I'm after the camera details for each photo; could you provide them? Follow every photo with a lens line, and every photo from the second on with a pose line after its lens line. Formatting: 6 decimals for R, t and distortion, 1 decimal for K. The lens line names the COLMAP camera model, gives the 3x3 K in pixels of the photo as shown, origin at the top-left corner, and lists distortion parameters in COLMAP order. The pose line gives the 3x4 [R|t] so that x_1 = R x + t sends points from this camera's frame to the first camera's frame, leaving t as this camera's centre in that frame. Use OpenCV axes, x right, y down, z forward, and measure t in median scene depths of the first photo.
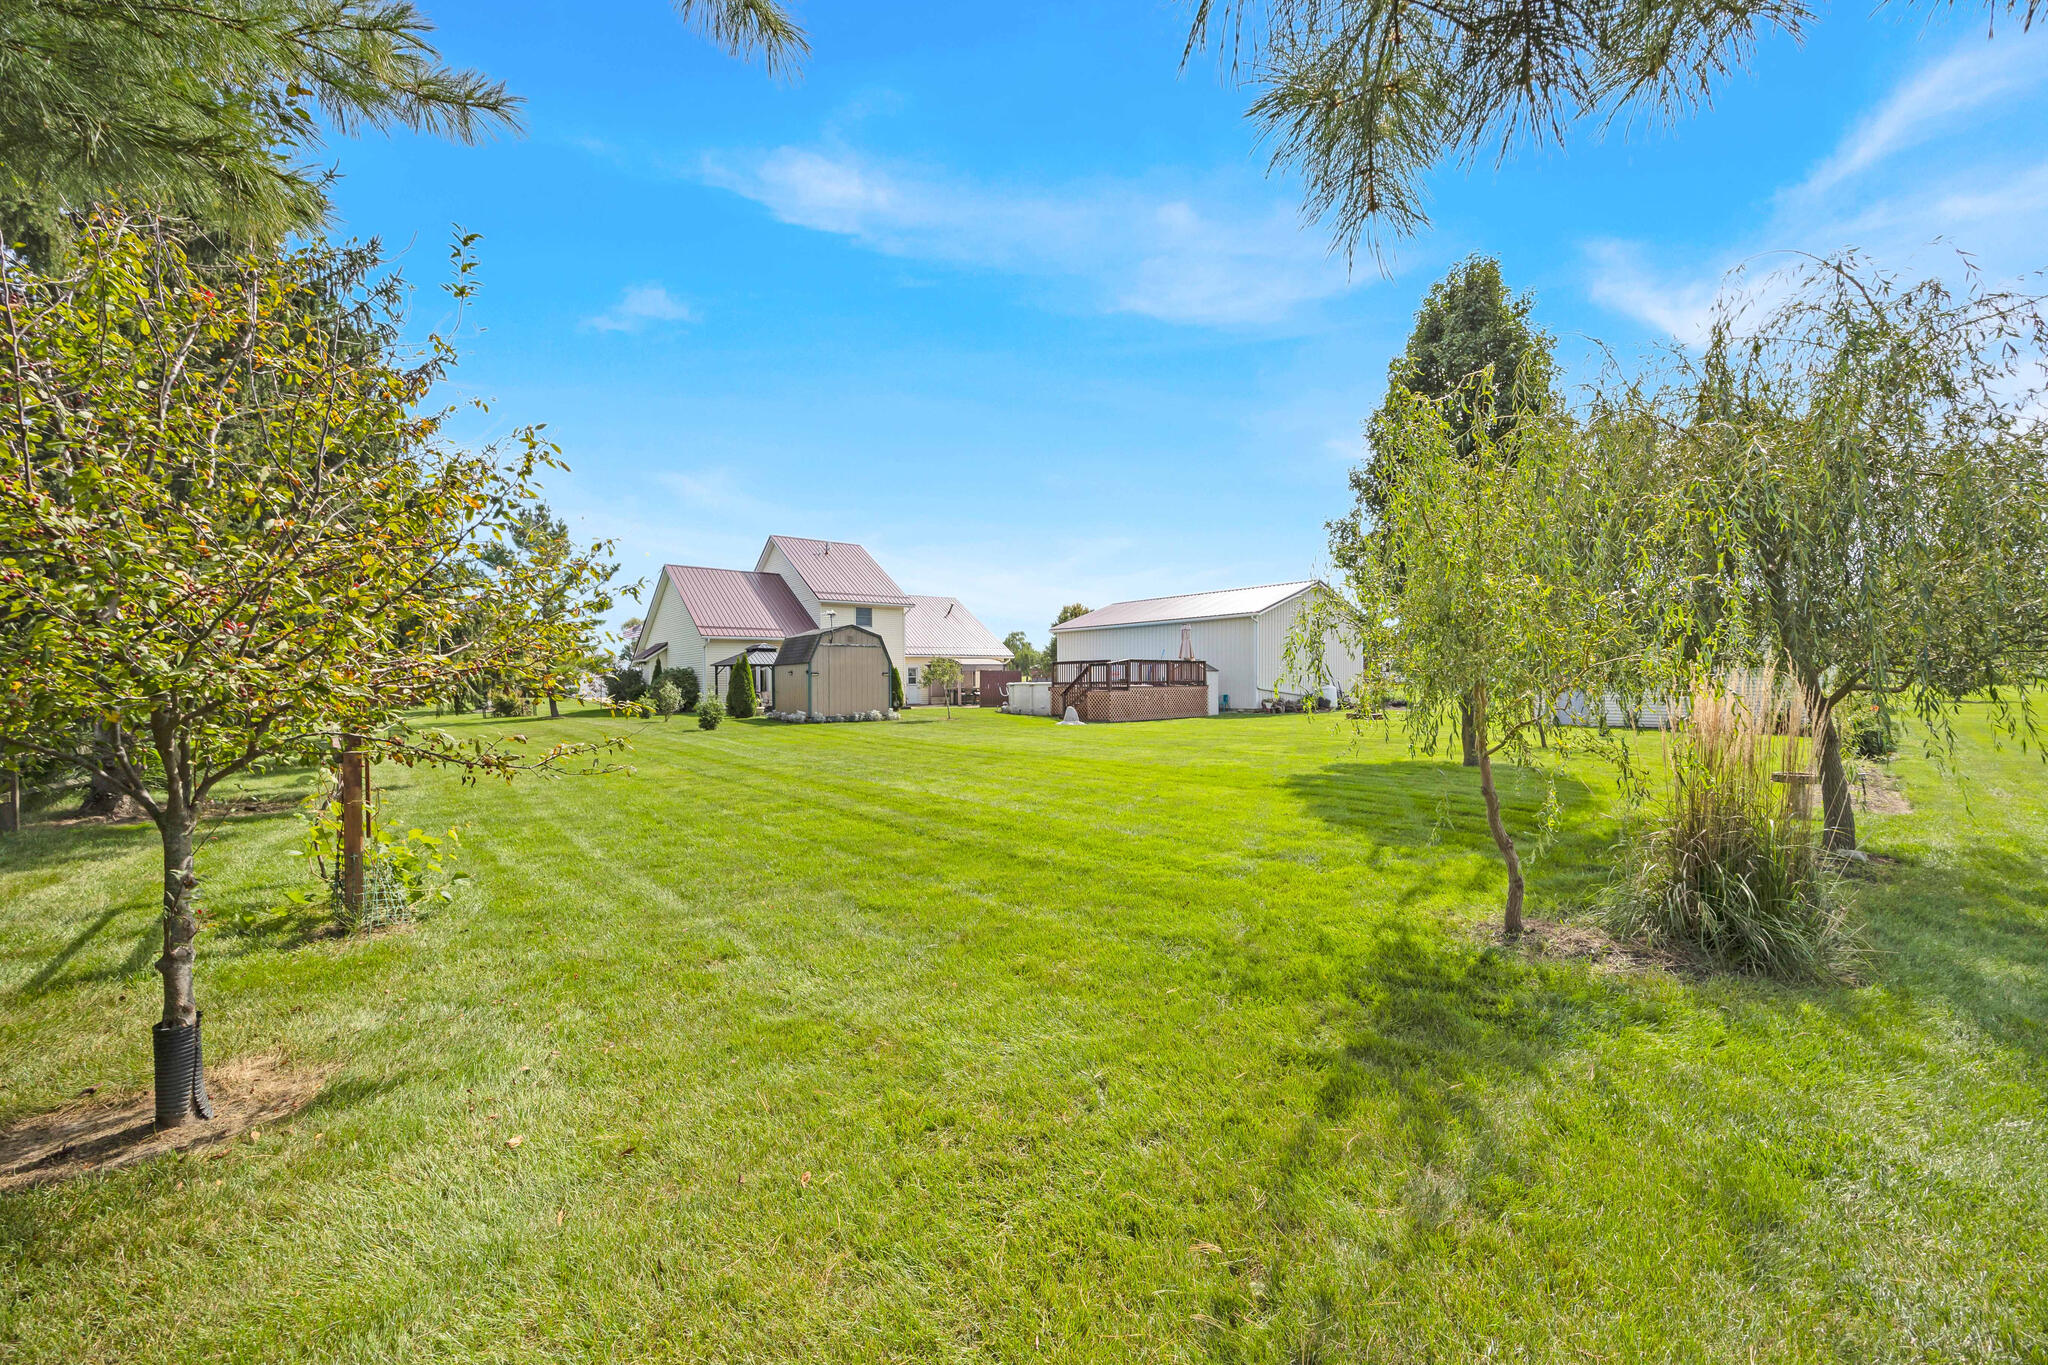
lens RADIAL K [[789.5, 0, 1036.7], [0, 789.5, 677.9], [0, 0, 1]] dist [-0.010714, -0.000157]
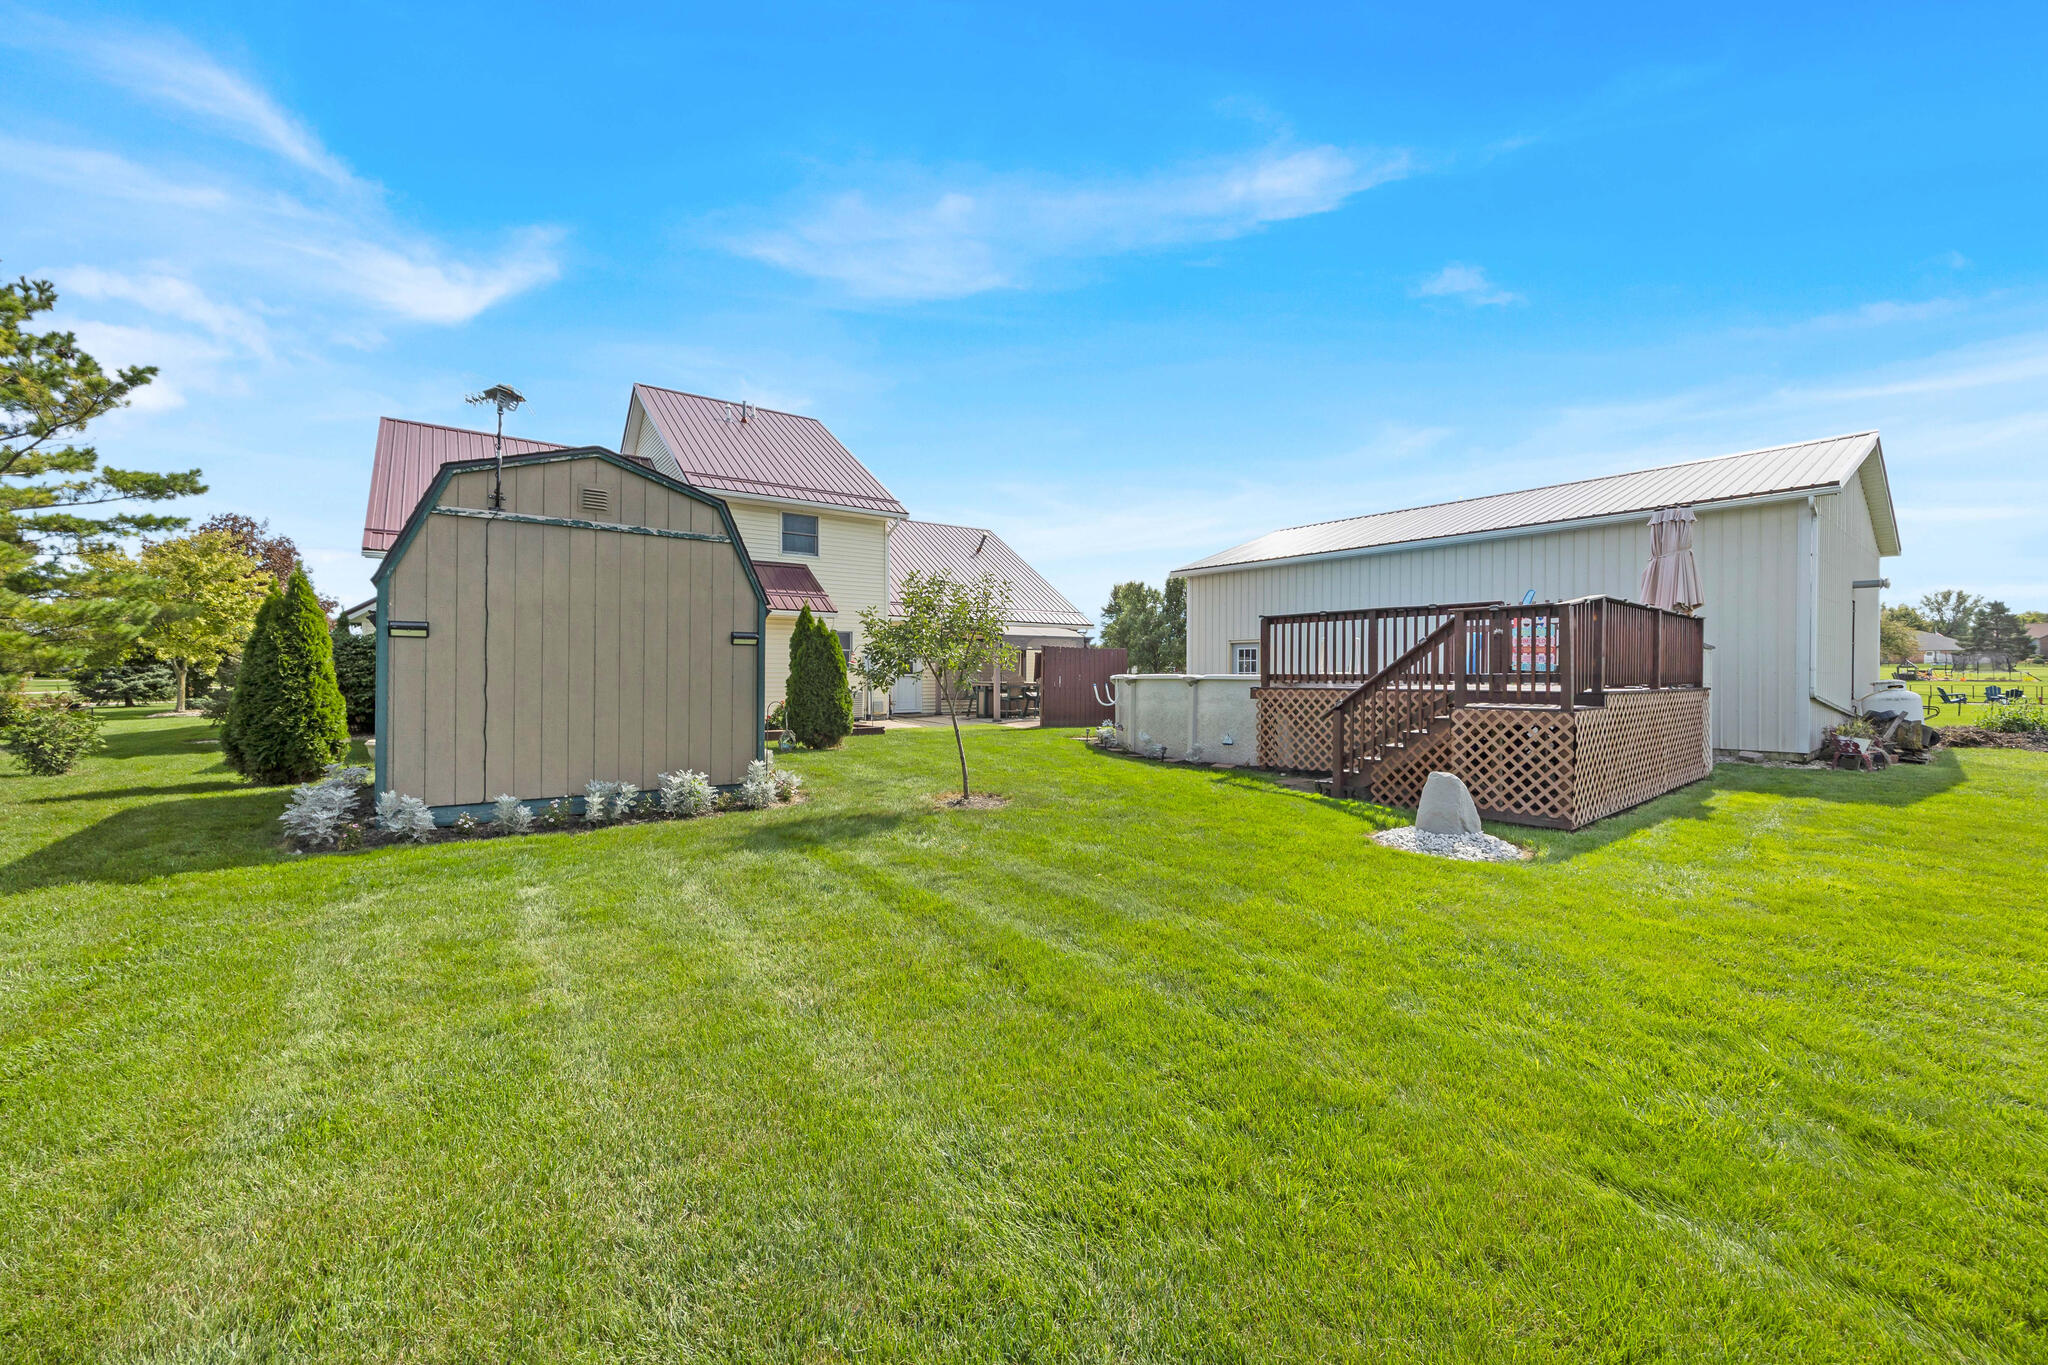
lens RADIAL K [[789.5, 0, 1036.7], [0, 789.5, 677.9], [0, 0, 1]] dist [-0.010714, -0.000157]
pose [[0.999239, 0.011473, -0.037279, -0.063518], [-0.011031, 0.999867, 0.012036, 0.003392], [0.037412, -0.011616, 0.999232, 0.592179]]
